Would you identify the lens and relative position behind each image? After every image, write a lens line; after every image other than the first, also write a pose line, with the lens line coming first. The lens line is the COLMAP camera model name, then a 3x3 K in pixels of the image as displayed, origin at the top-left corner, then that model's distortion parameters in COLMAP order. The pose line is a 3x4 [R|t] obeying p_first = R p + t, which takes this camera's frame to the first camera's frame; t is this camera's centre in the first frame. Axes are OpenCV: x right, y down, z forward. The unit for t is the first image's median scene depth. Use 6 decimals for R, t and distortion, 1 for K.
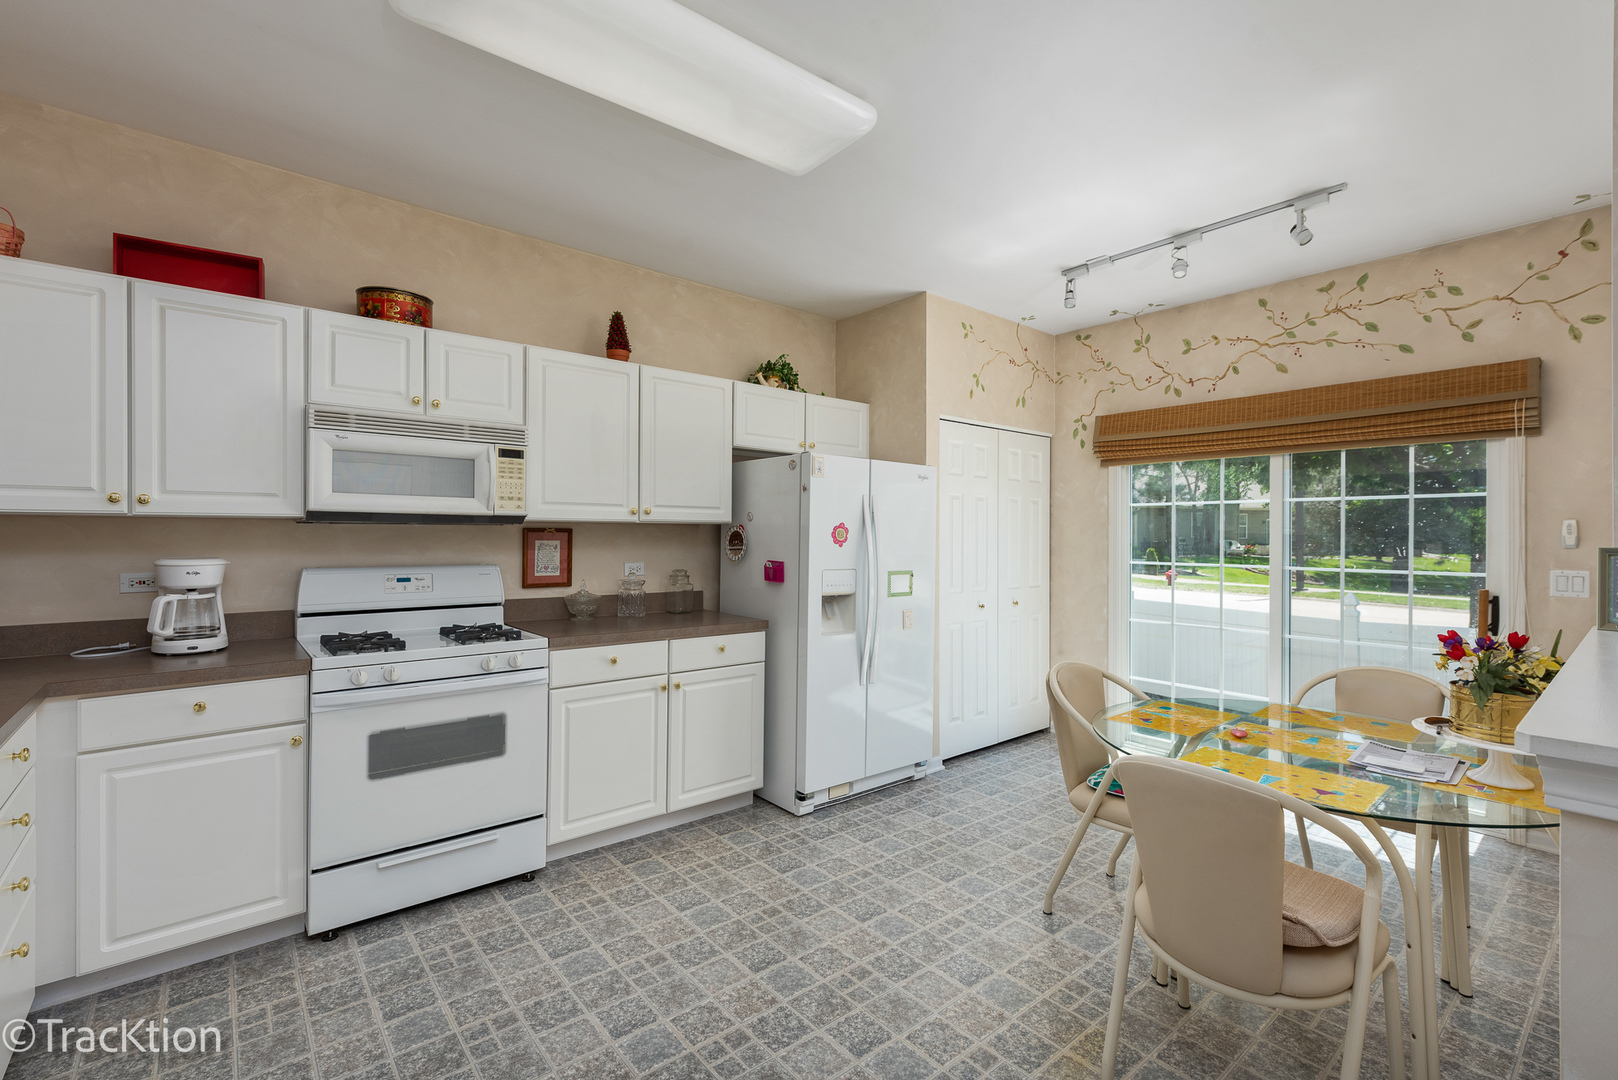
lens RADIAL K [[719.0, 0, 815.2], [0, 719.0, 536.2], [0, 0, 1]] dist [0.012362, -0.001353]
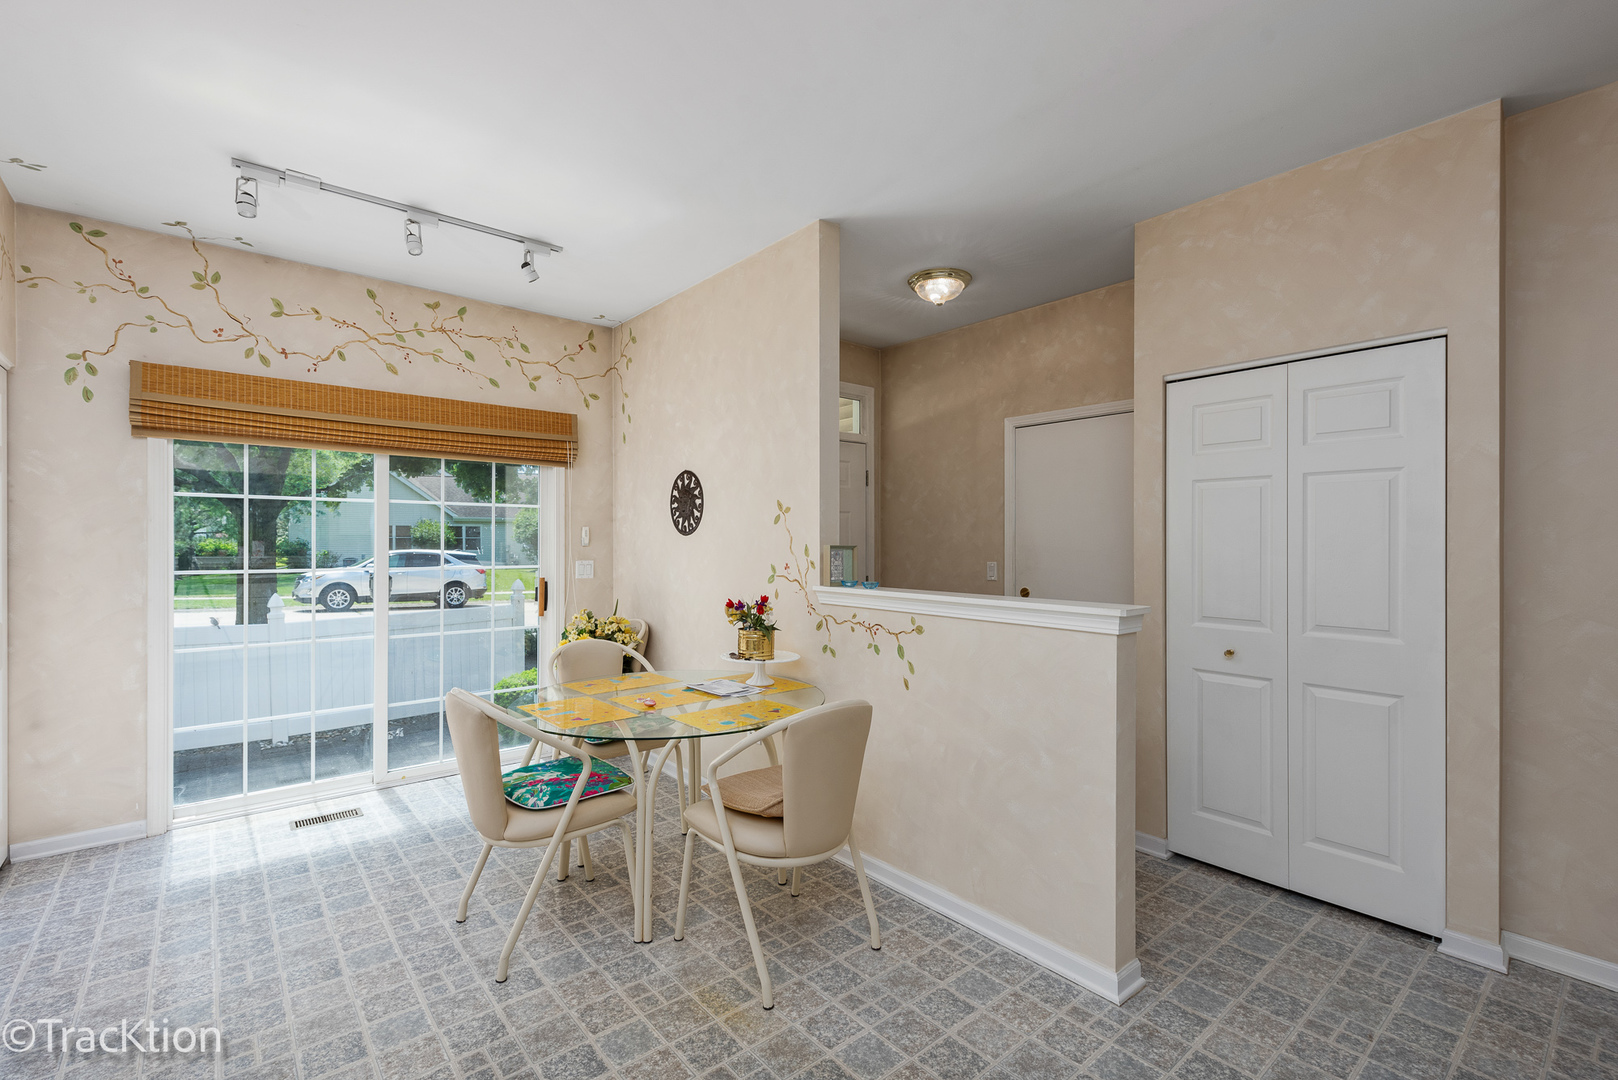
lens RADIAL K [[719.0, 0, 815.8], [0, 719.0, 543.1], [0, 0, 1]] dist [0.012362, -0.001353]
pose [[-0.010277, -0.008497, 0.999911, -0.362763], [-0.003134, 0.999959, 0.008465, -0.002772], [-0.999942, -0.003047, -0.010303, 0.435701]]
